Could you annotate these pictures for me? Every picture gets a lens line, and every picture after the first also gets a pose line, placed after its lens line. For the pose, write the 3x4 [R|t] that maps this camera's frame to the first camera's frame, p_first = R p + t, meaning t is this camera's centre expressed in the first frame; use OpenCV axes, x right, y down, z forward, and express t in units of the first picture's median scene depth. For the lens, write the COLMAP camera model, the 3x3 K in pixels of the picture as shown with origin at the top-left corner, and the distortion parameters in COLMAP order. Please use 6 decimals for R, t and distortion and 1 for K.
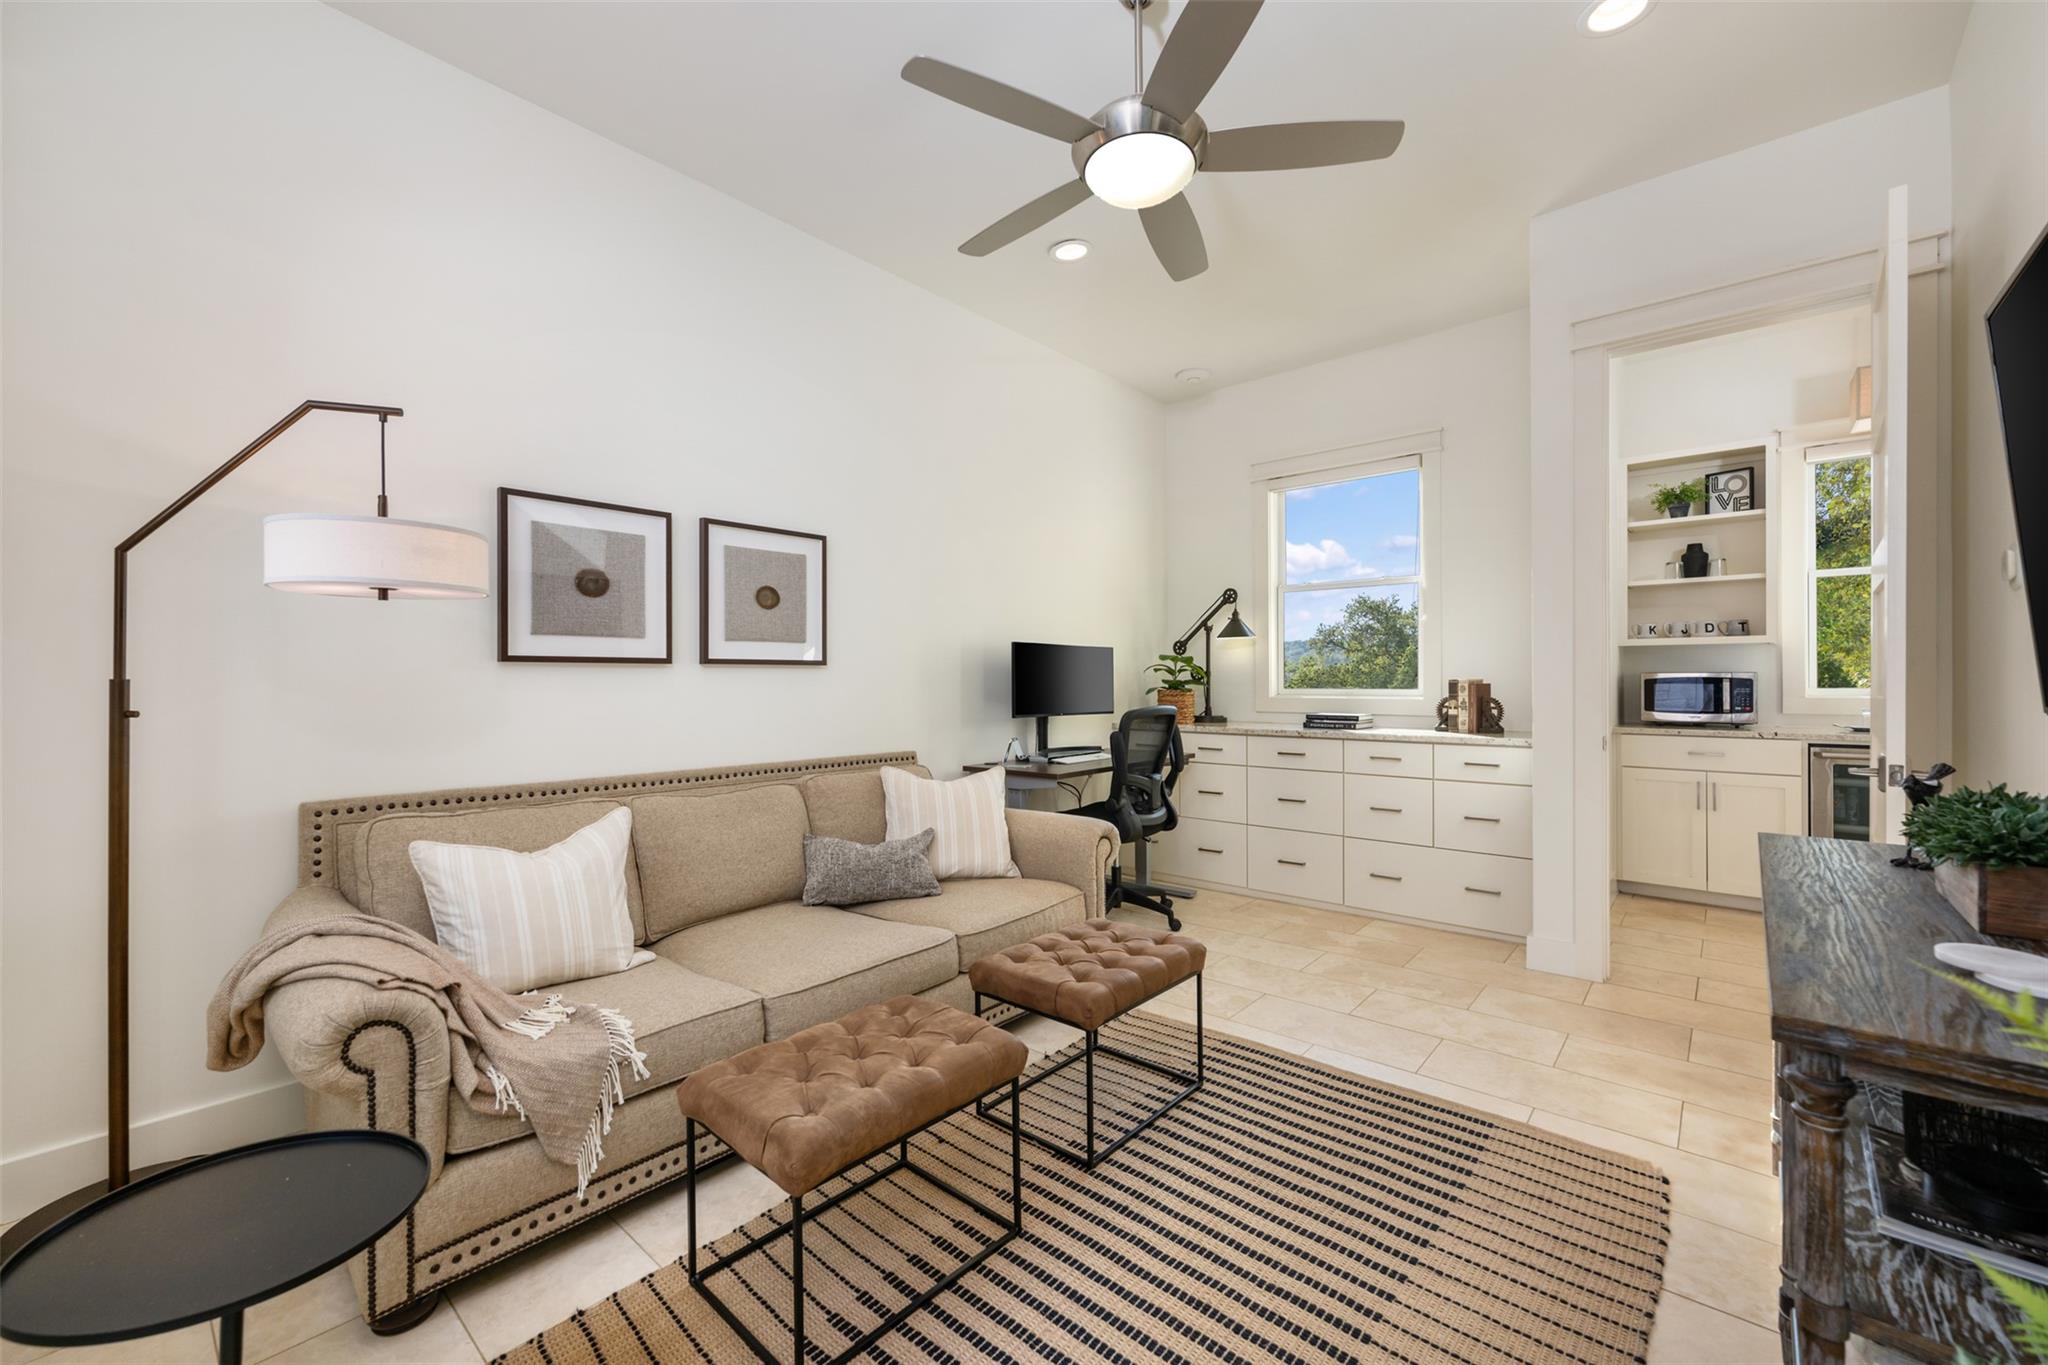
lens RADIAL K [[816.4, 0, 1019.6], [0, 816.4, 679.9], [0, 0, 1]] dist [-0.003802, -0.000211]
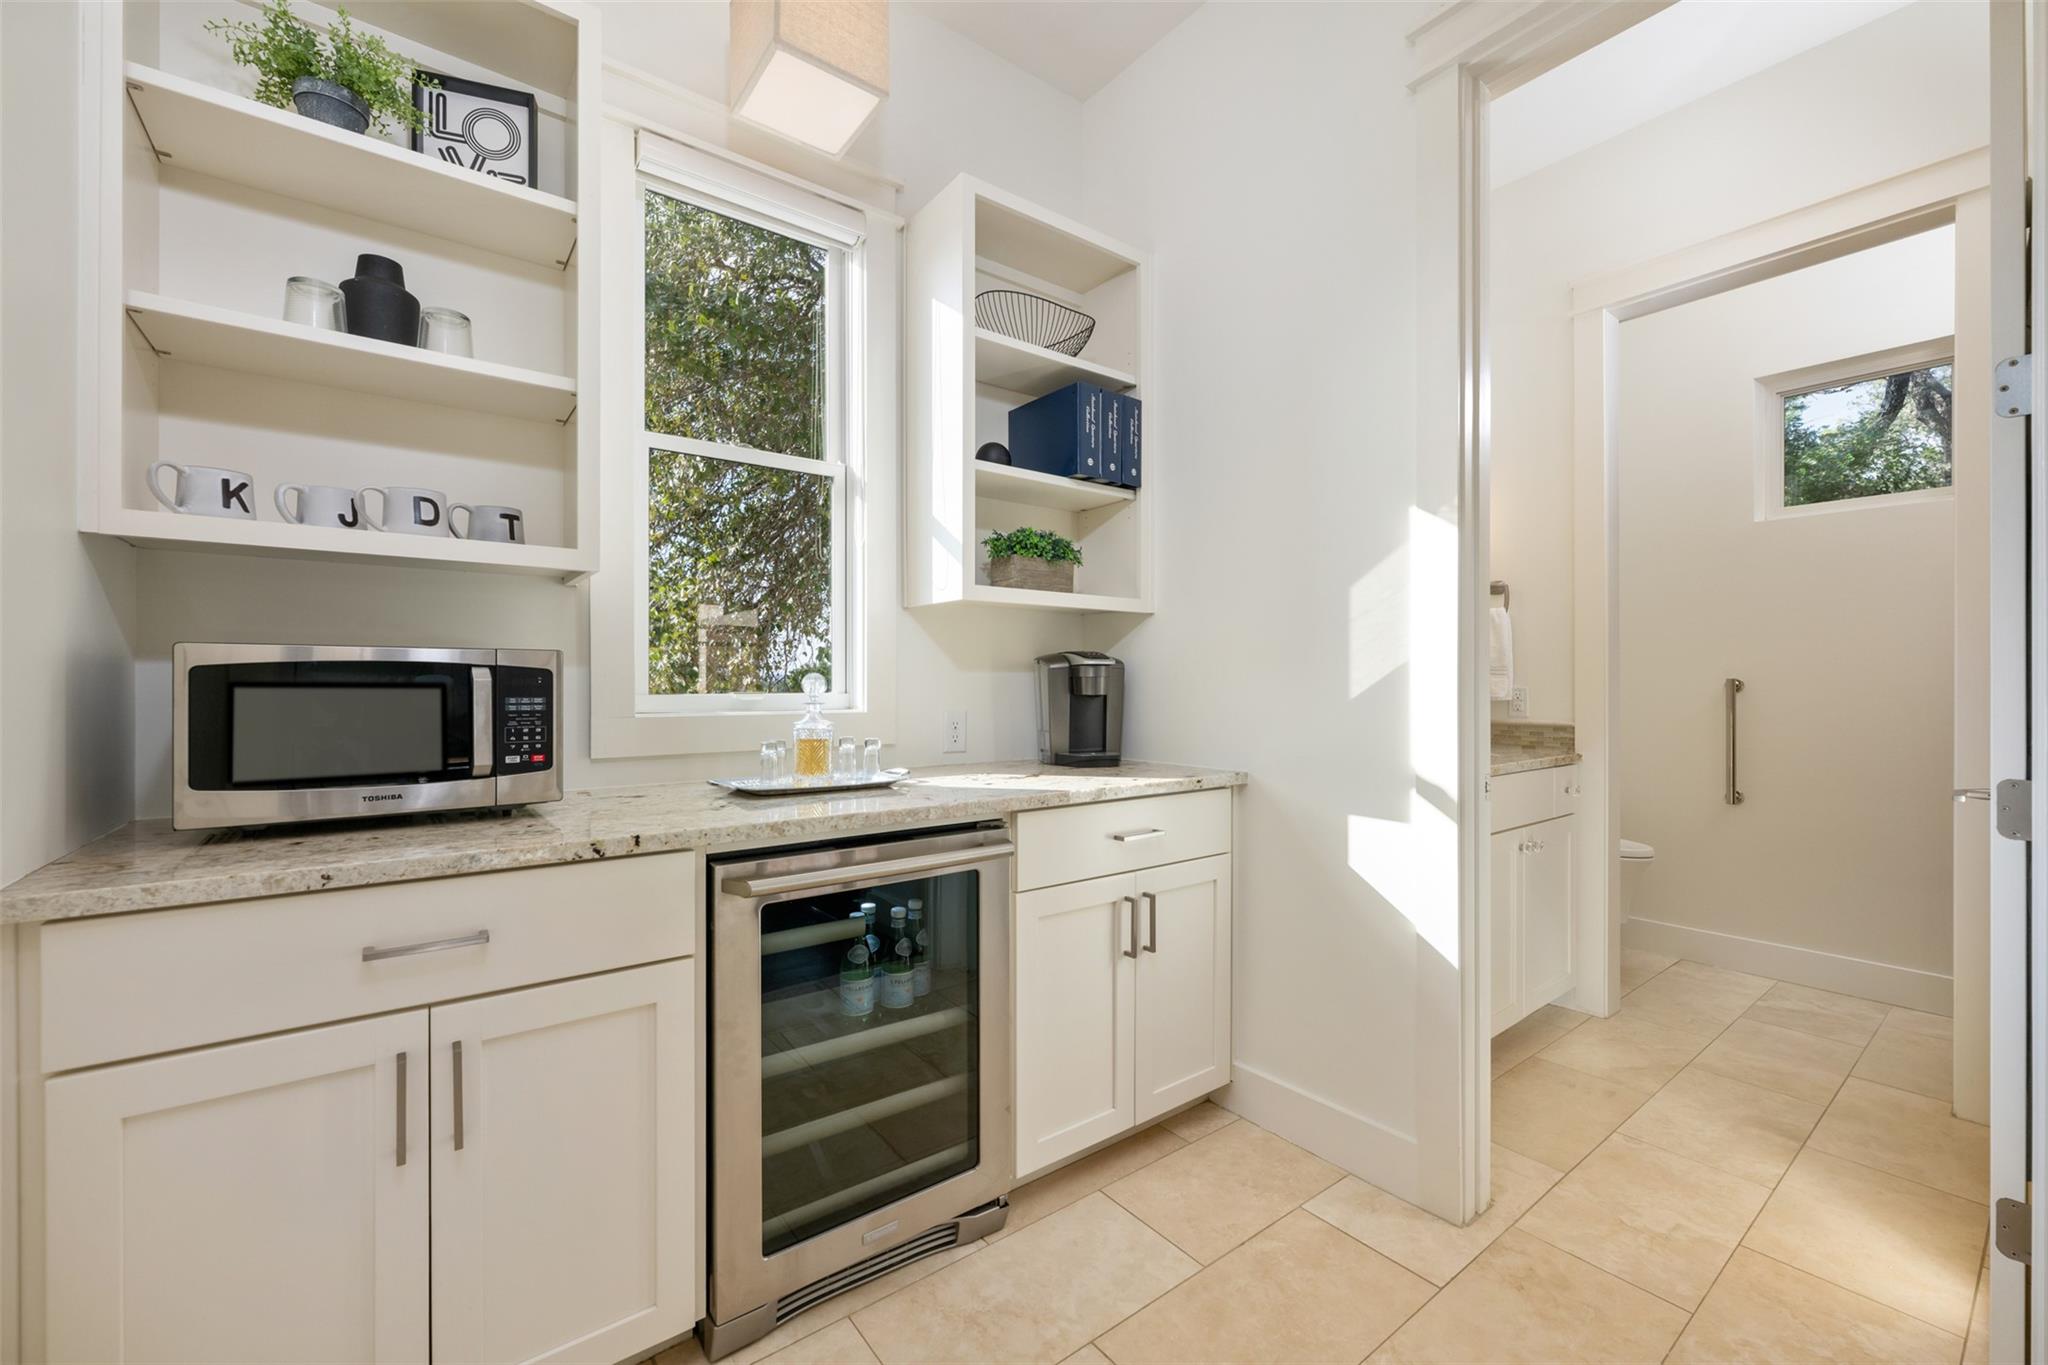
lens RADIAL K [[816.4, 0, 1018.8], [0, 816.4, 685.3], [0, 0, 1]] dist [-0.003802, -0.000211]
pose [[0.190755, 0.004987, 0.981625, 0.582729], [0.001457, 0.999985, -0.005364, 0.006680], [-0.981637, 0.002454, 0.190745, 0.716430]]
